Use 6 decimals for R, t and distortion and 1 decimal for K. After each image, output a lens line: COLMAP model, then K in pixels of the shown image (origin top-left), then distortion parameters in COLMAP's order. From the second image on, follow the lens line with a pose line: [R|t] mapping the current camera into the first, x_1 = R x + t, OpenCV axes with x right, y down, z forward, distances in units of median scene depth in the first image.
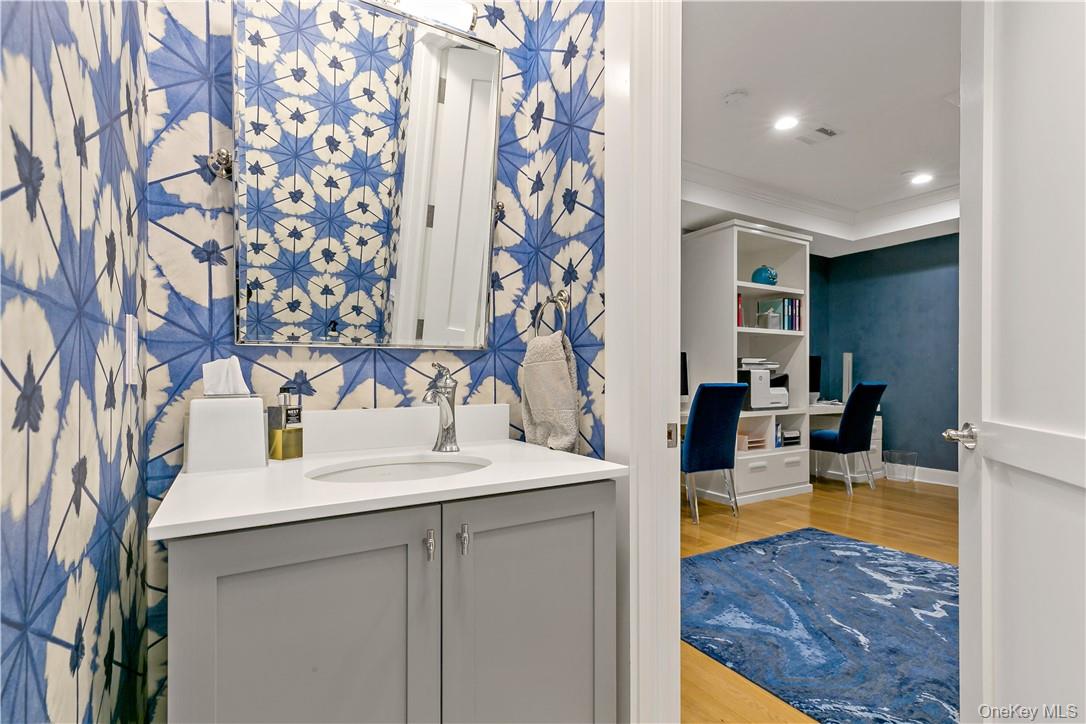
lens RADIAL K [[486.8, 0, 542.0], [0, 486.8, 370.7], [0, 0, 1]] dist [-0.001716, 0.000678]
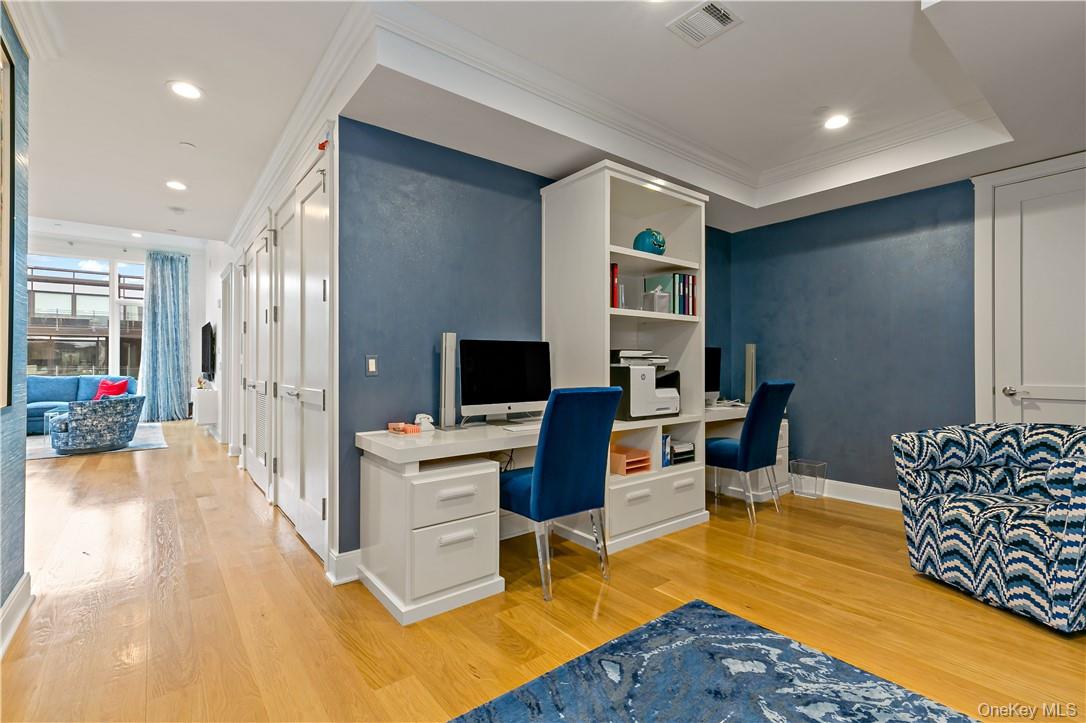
lens RADIAL K [[486.8, 0, 539.5], [0, 486.8, 355.7], [0, 0, 1]] dist [-0.001716, 0.000678]
pose [[0.989012, 0.002892, 0.147809, 0.178567], [-0.001974, 0.999978, -0.006360, -0.012310], [-0.147824, 0.005999, 0.988996, 0.277046]]
